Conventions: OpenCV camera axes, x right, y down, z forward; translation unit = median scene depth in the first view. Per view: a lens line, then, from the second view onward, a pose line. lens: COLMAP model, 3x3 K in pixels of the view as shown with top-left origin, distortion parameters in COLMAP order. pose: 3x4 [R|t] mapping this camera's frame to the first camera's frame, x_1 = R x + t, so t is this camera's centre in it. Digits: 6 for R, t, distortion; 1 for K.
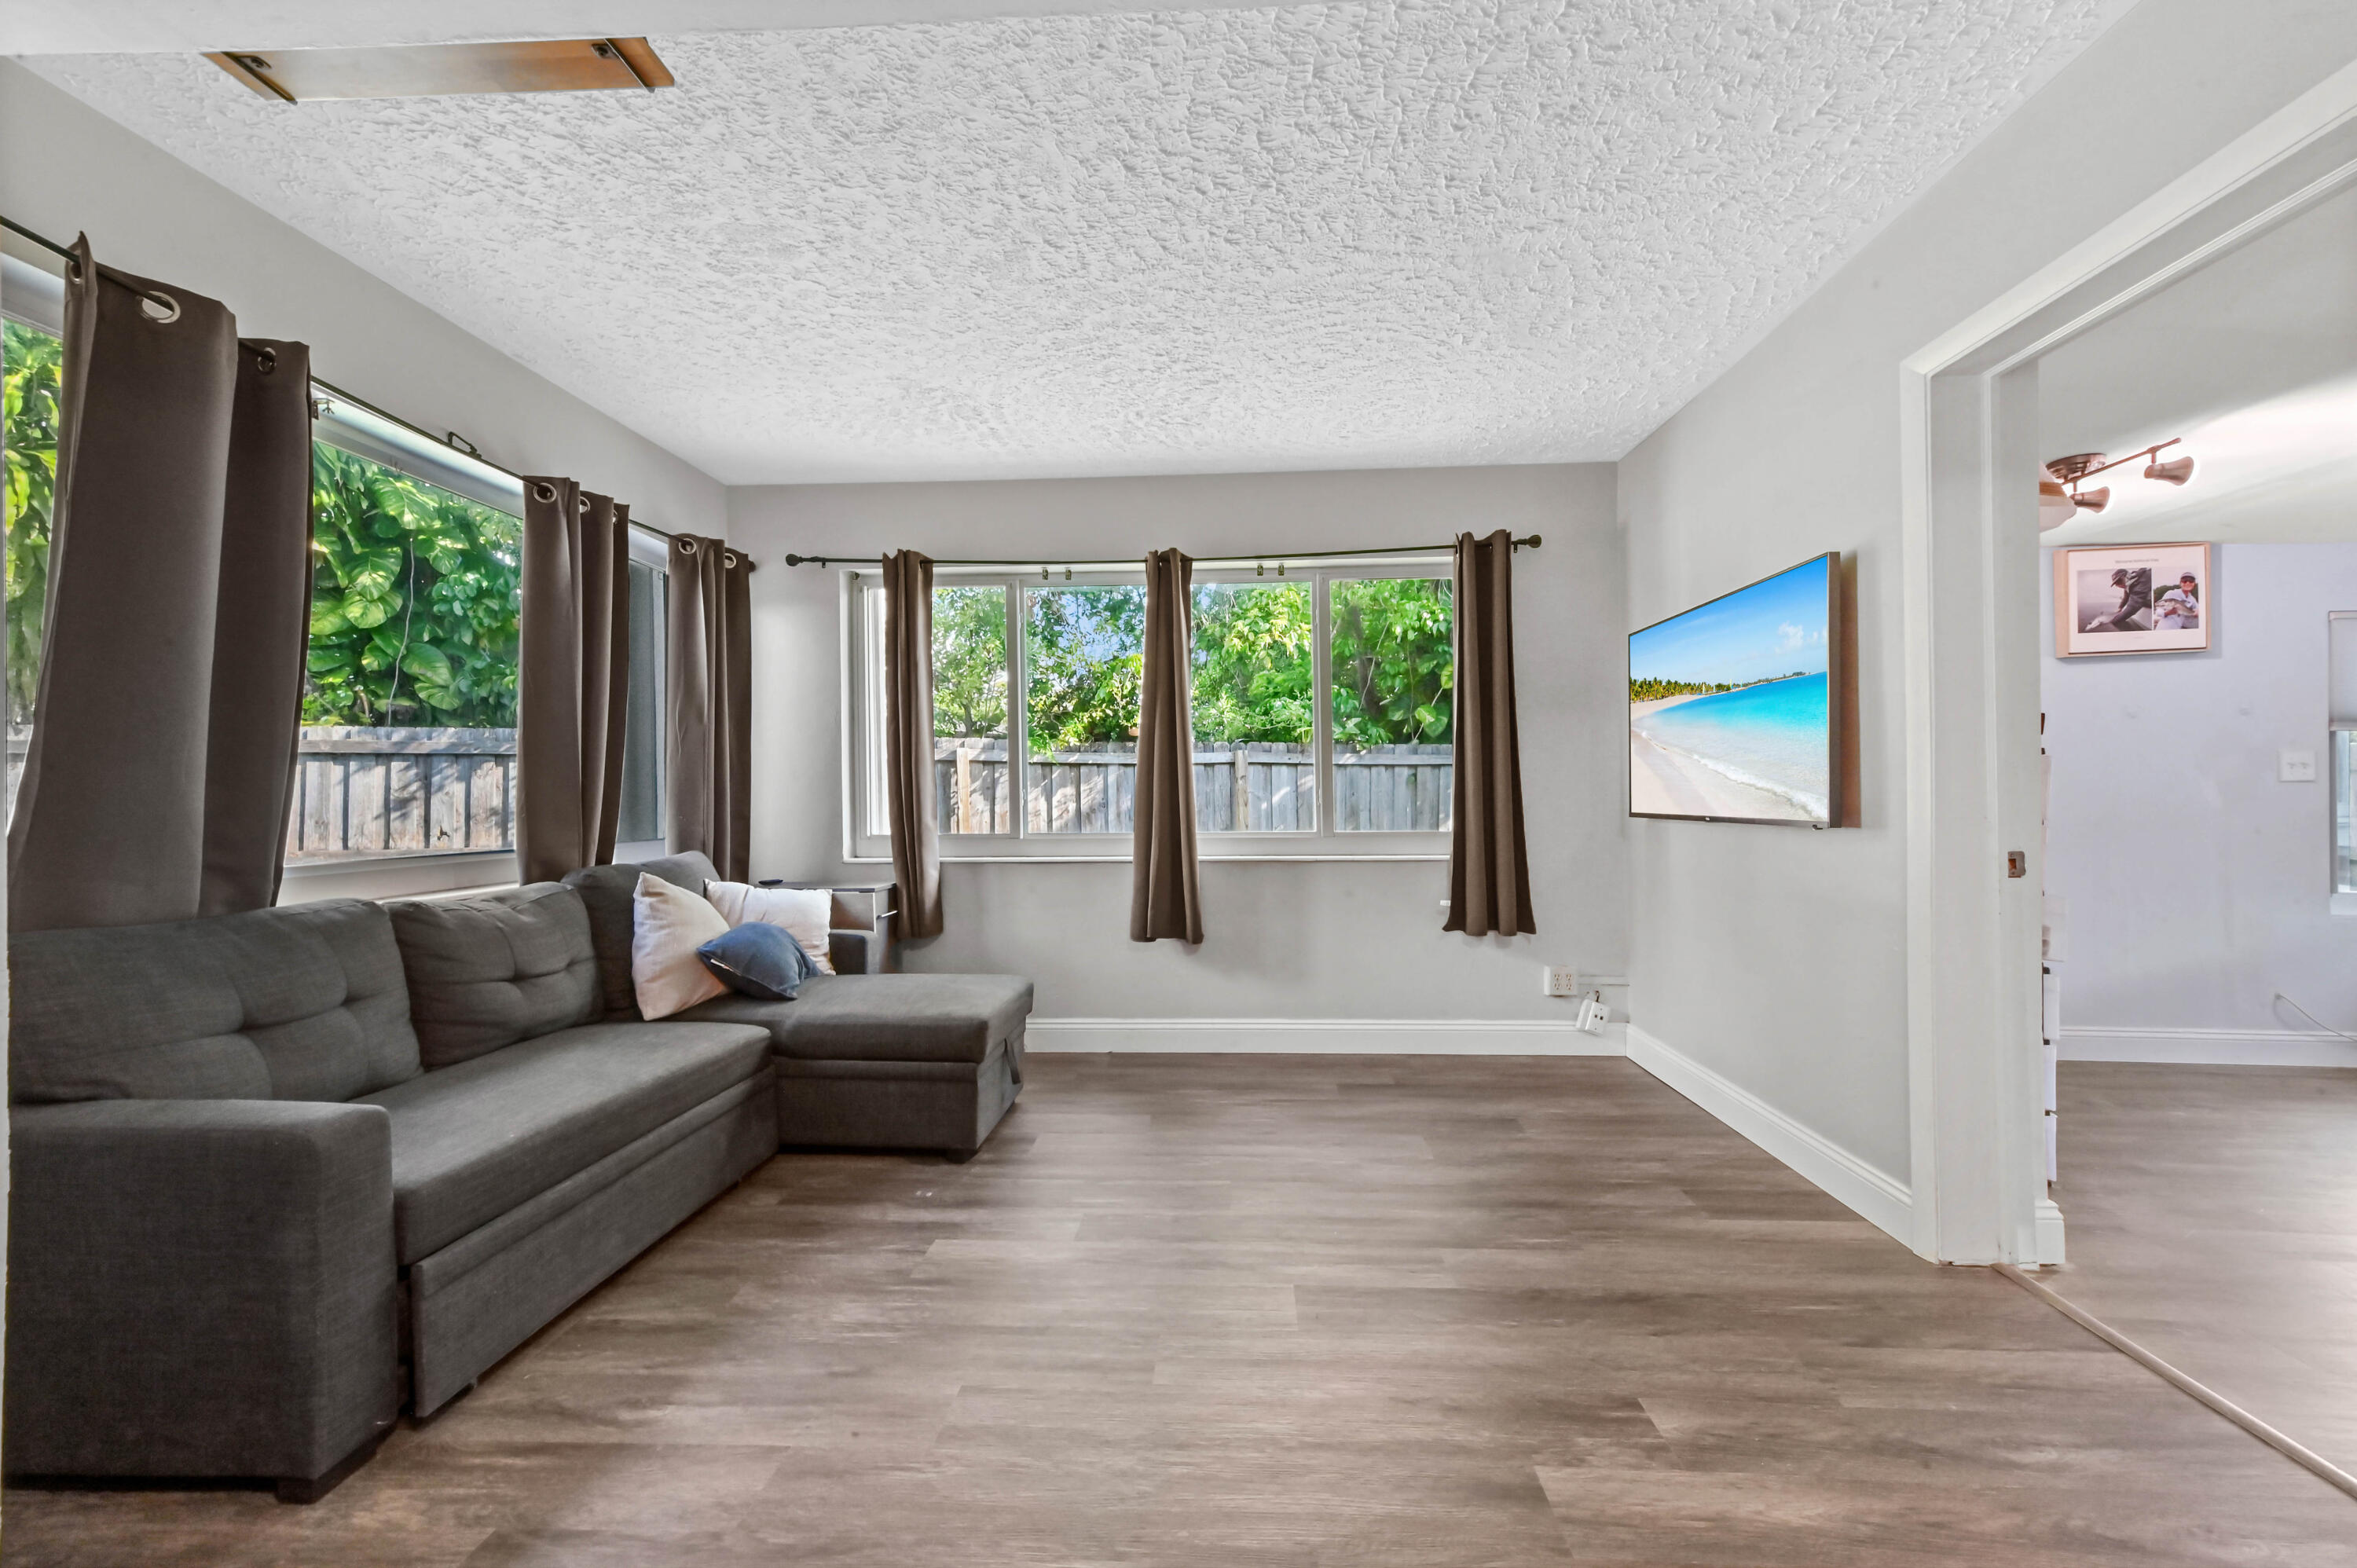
lens RADIAL K [[936.9, 0, 1170.2], [0, 936.9, 777.0], [0, 0, 1]] dist [0.009668, -0.000115]
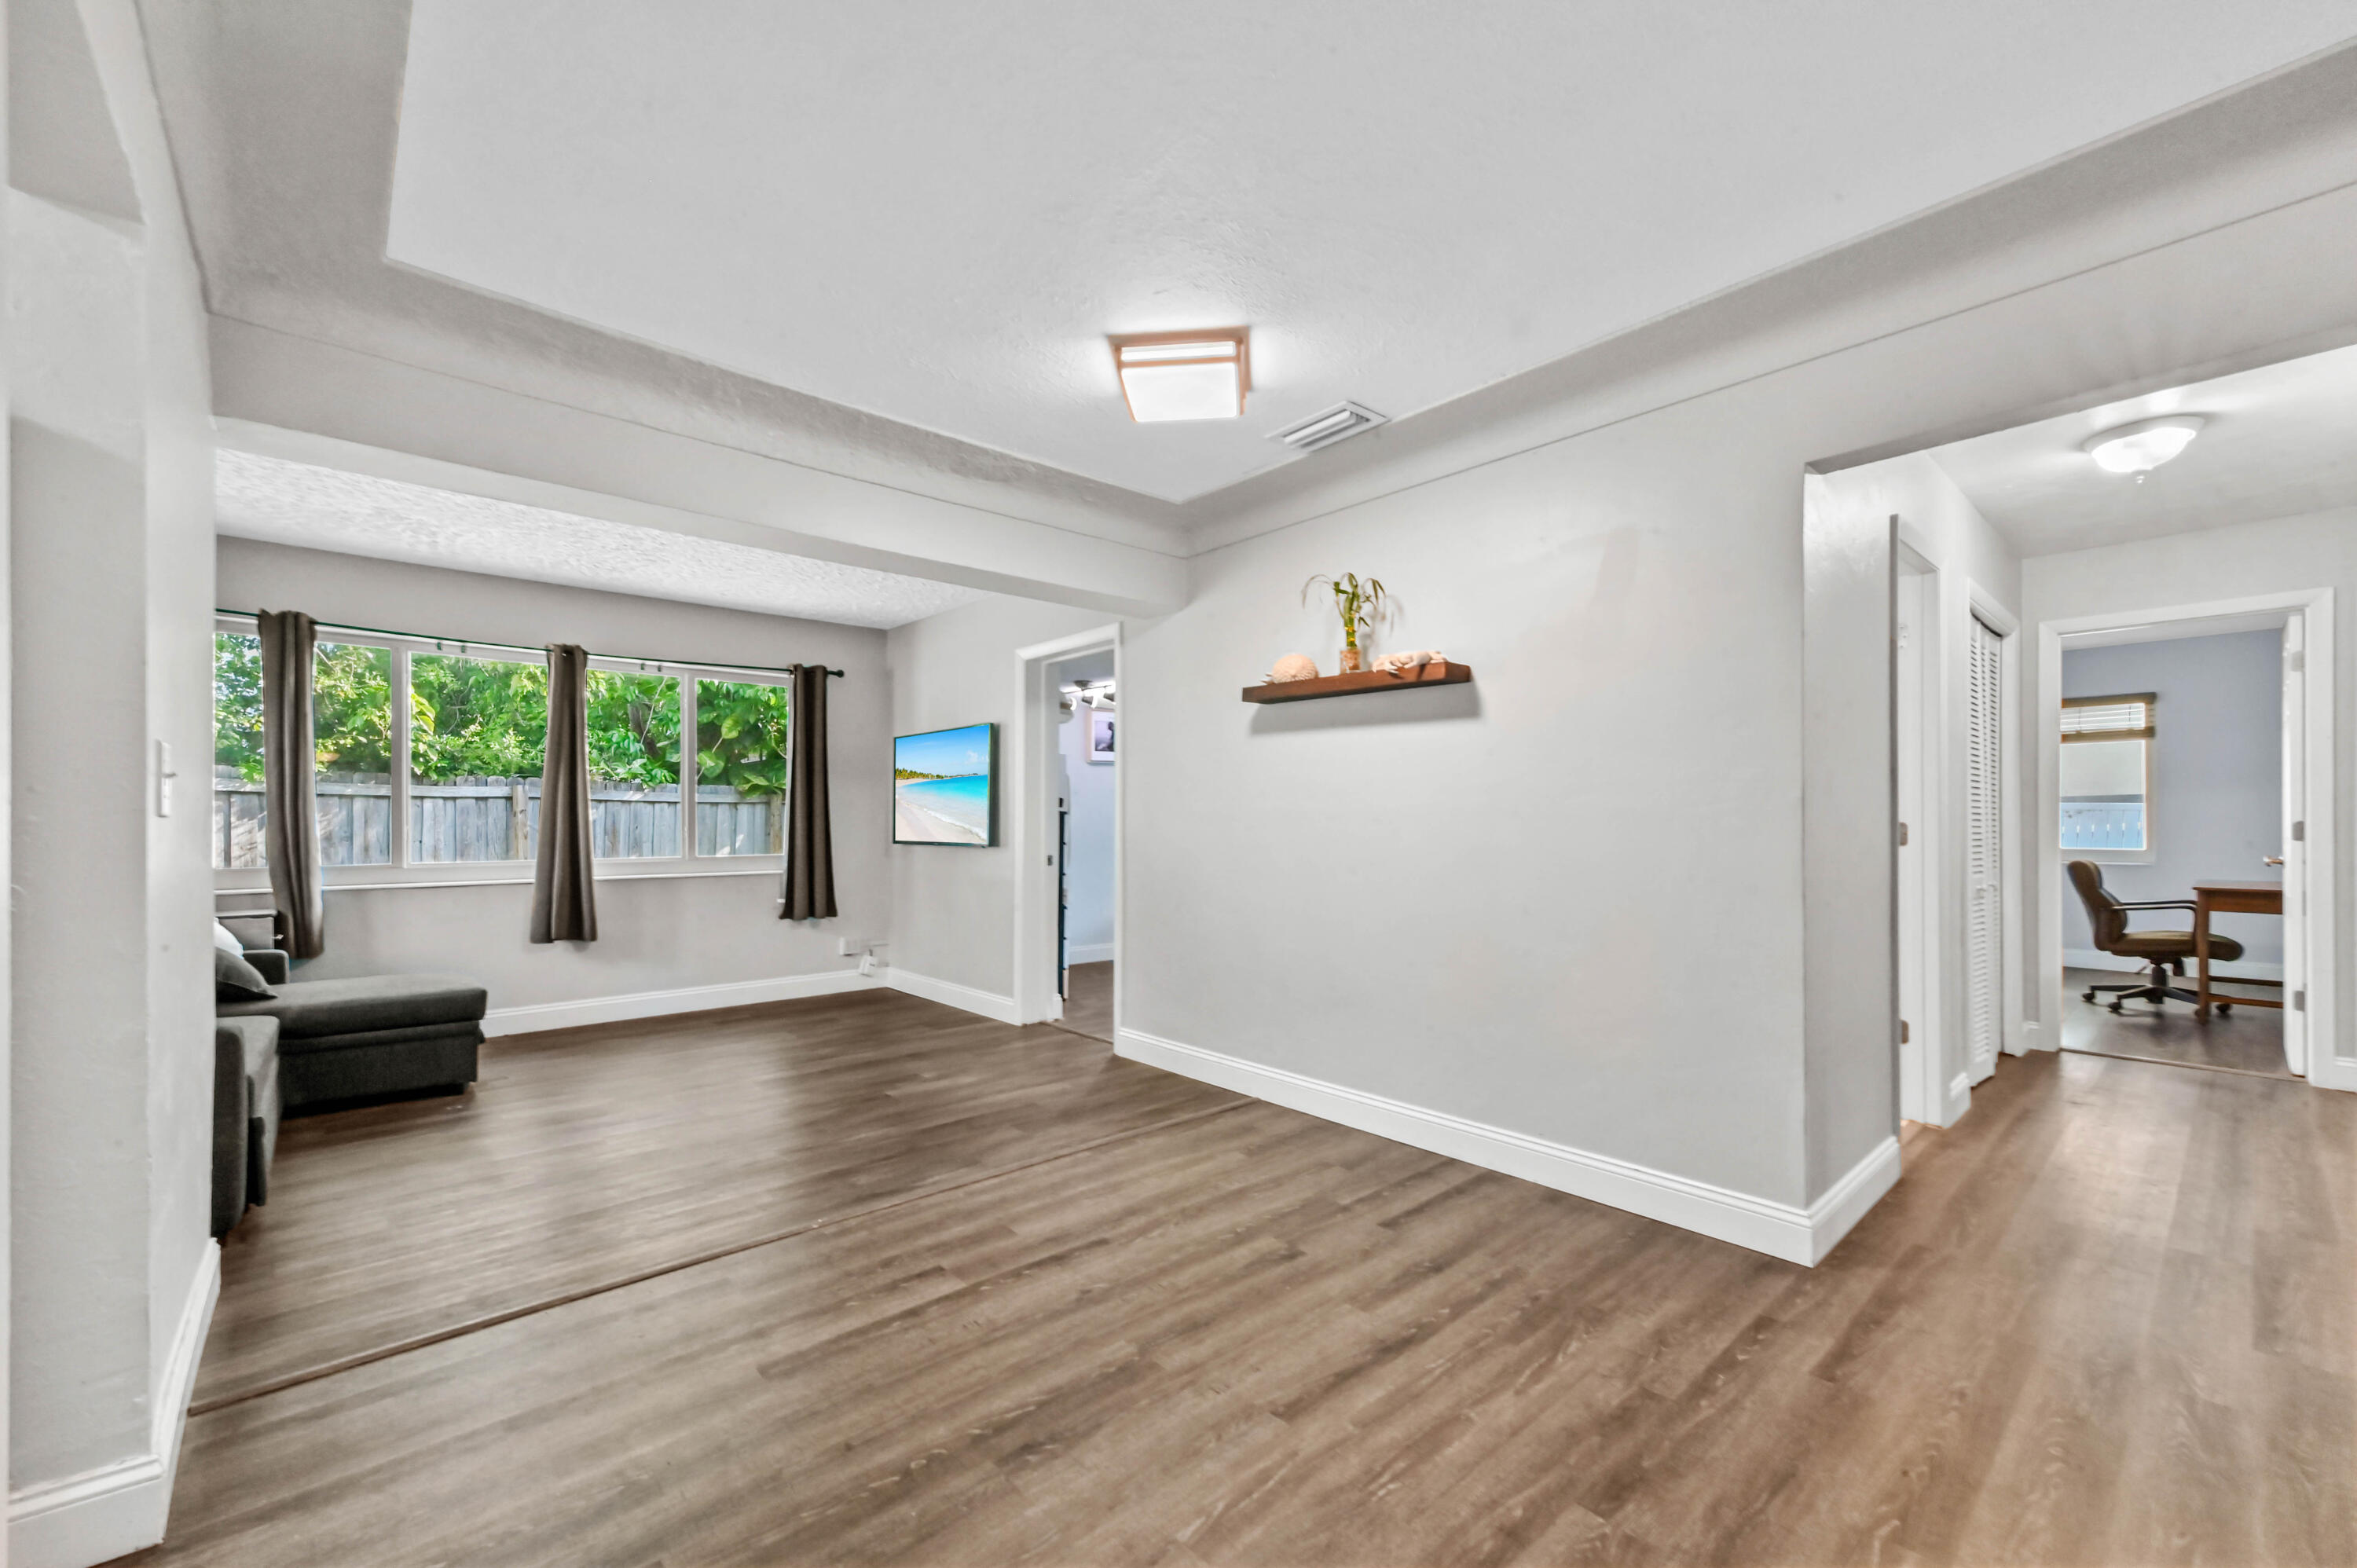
lens RADIAL K [[936.9, 0, 1179.4], [0, 936.9, 807.7], [0, 0, 1]] dist [0.009668, -0.000115]
pose [[0.694416, 0.018296, 0.719341, -0.364286], [-0.018493, 0.999800, -0.007578, -0.019286], [-0.719336, -0.008041, 0.694616, -0.542226]]
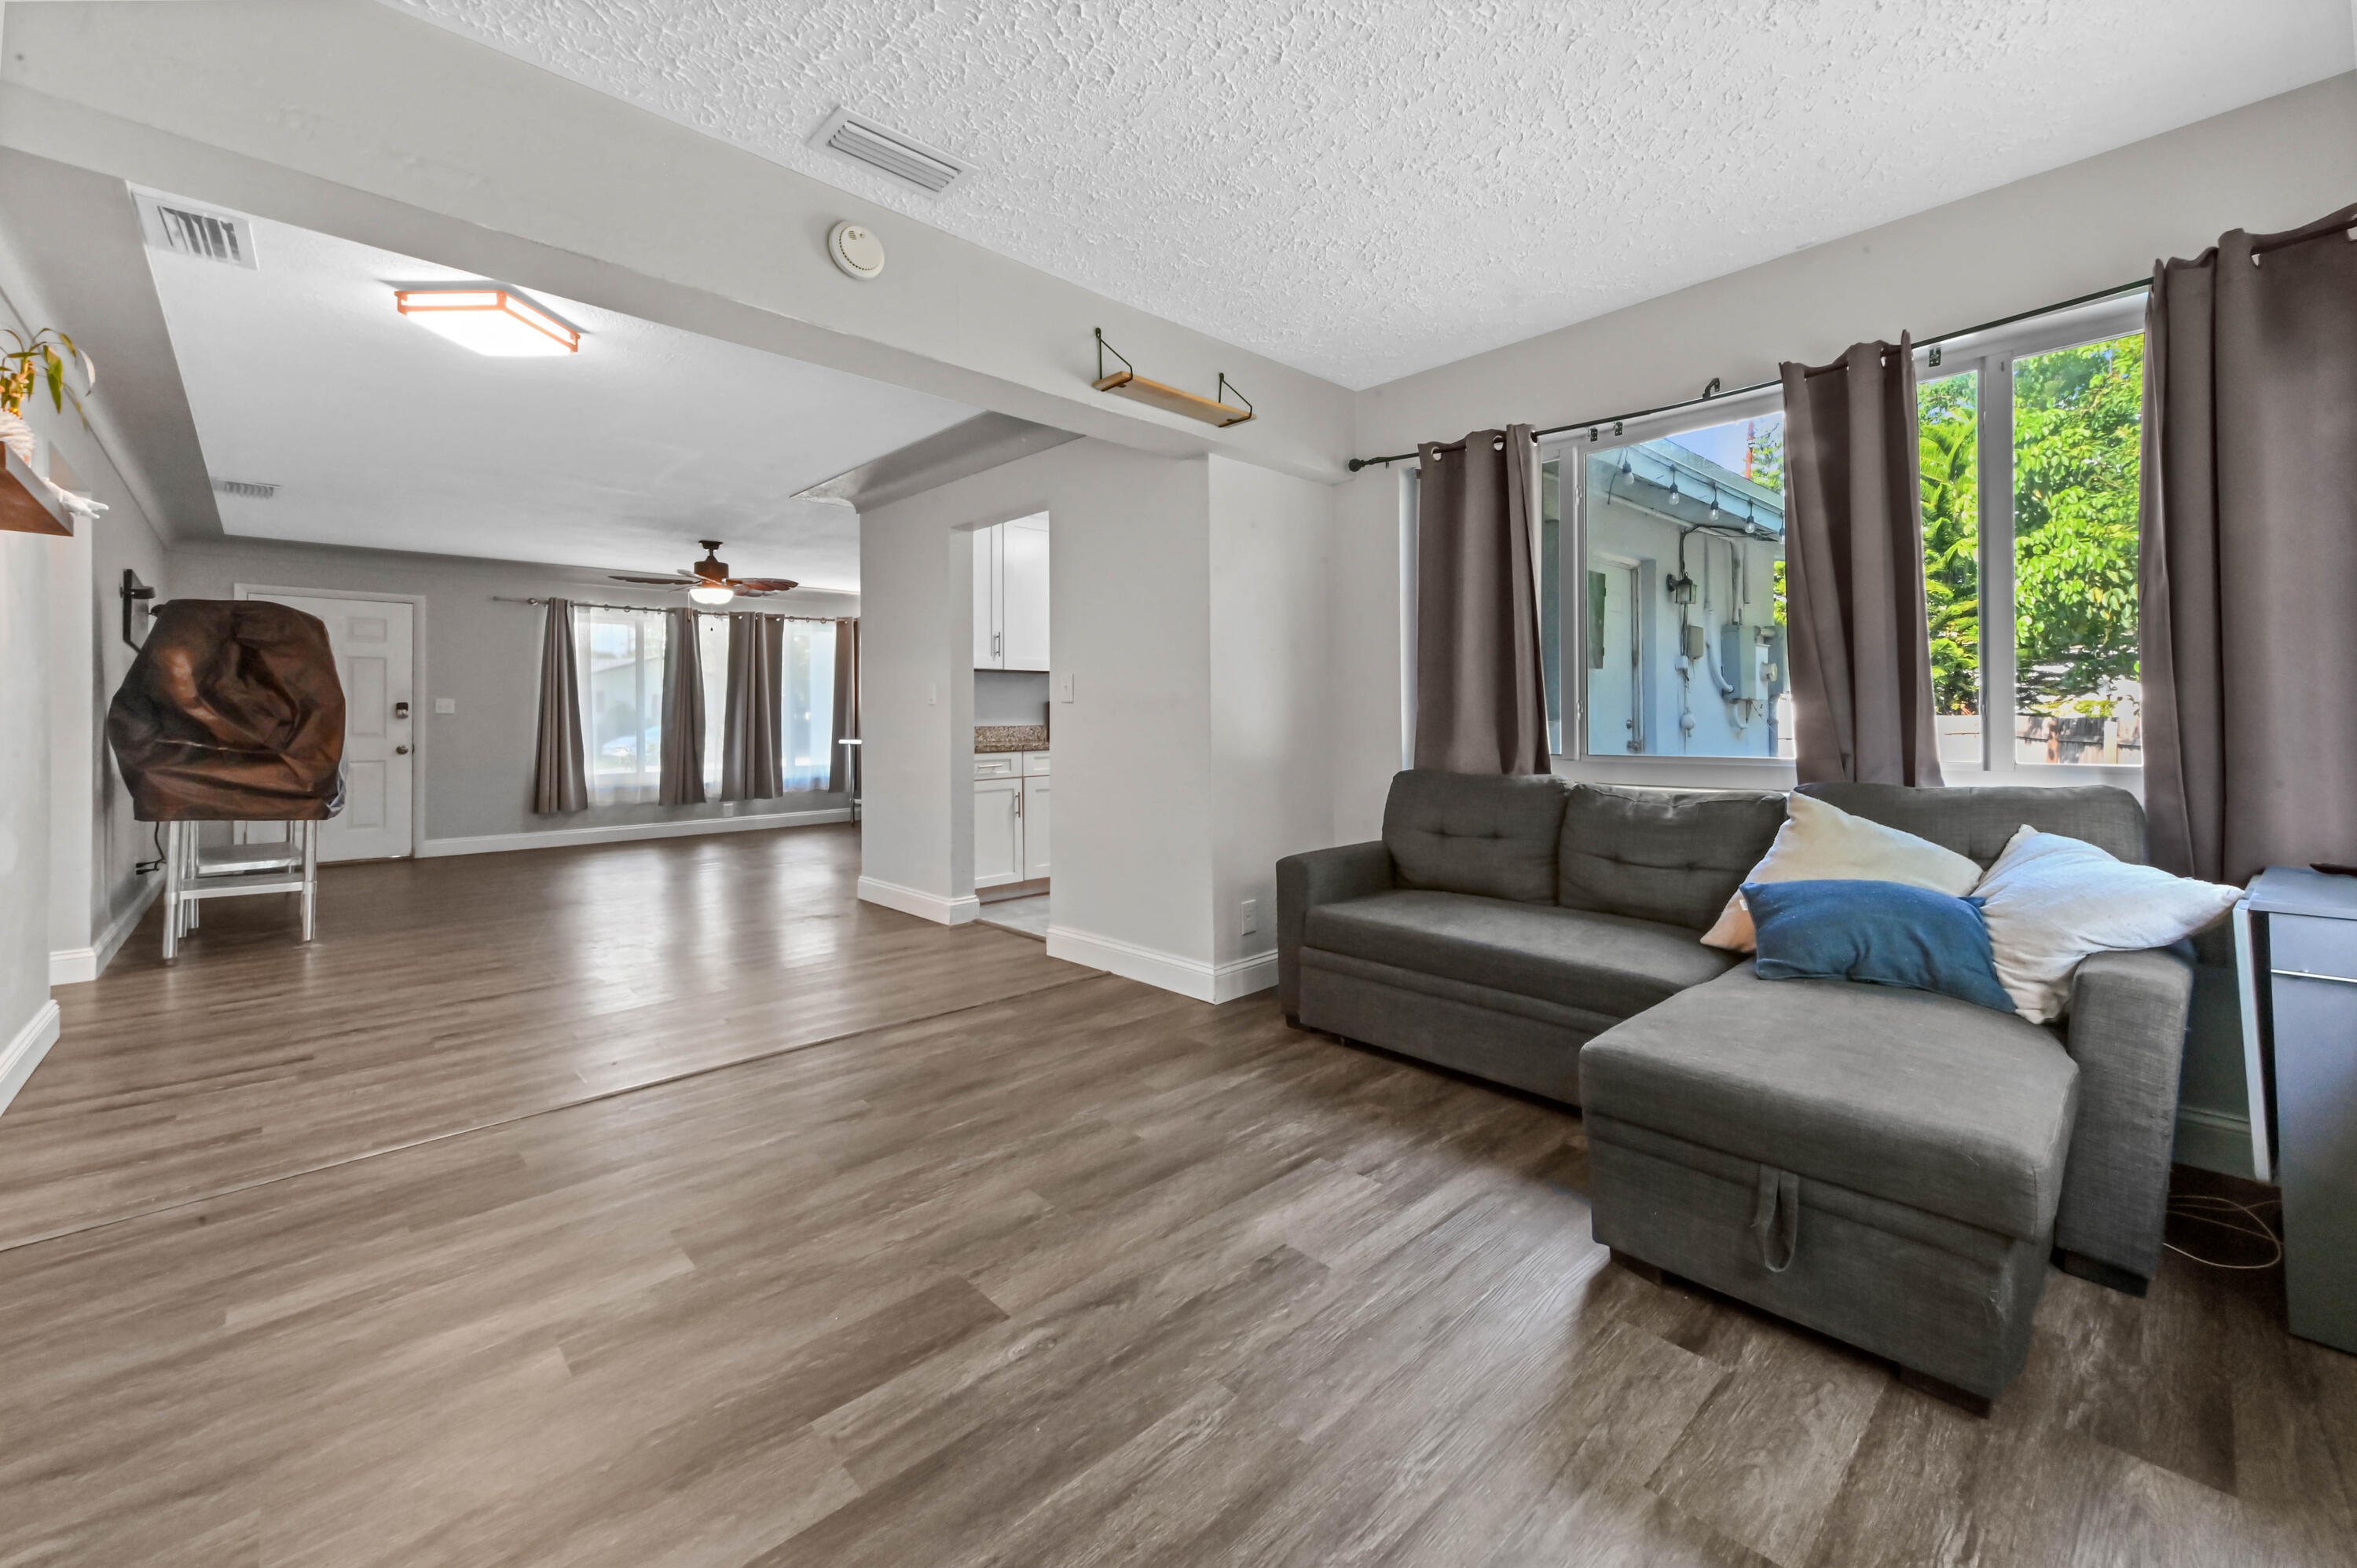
lens RADIAL K [[936.9, 0, 1208.9], [0, 936.9, 707.1], [0, 0, 1]] dist [0.009668, -0.000115]
pose [[-0.663222, 0.005577, -0.748402, 0.335117], [0.026302, 0.999528, -0.015861, 0.019540], [0.747960, -0.030204, -0.663056, 0.910862]]
